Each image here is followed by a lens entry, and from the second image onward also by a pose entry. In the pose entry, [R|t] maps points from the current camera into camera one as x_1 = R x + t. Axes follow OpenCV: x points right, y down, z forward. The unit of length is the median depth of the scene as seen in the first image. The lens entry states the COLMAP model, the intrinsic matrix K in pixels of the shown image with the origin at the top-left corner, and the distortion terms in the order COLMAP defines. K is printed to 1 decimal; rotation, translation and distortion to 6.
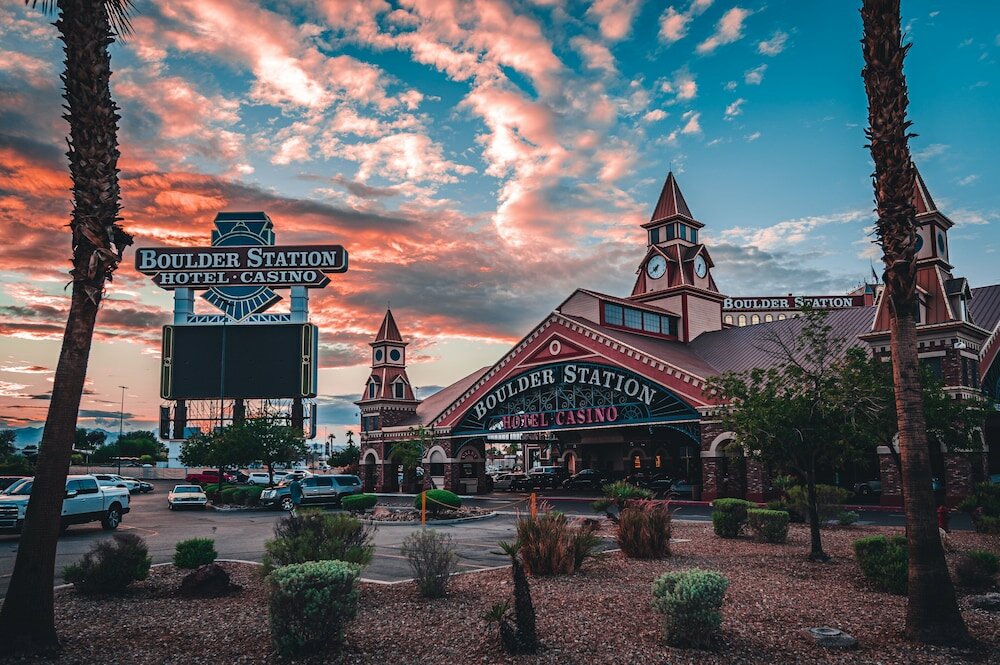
lens RADIAL K [[757.2, 0, 504.8], [0, 757.2, 373.6], [0, 0, 1]] dist [0.005642, -0.004954]
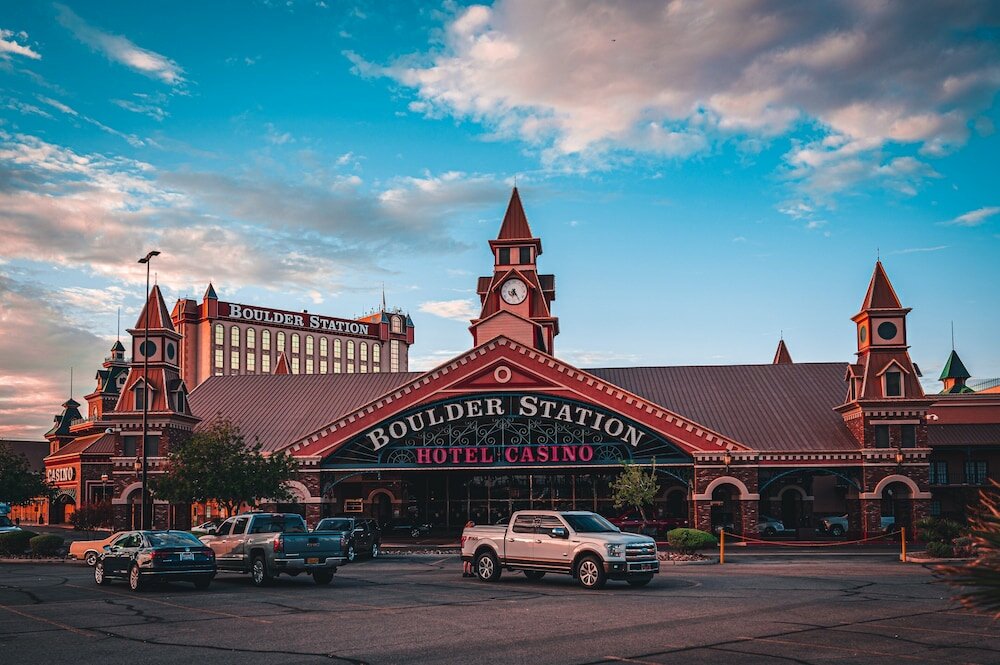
lens RADIAL K [[984.1, 0, 502.3], [0, 984.1, 438.7], [0, 0, 1]] dist [-0.008758, 0.000000]
pose [[0.754664, 0.057122, 0.653620, -0.691933], [-0.084064, 0.996410, 0.009980, 0.029443], [-0.650704, -0.062477, 0.756757, 0.127679]]
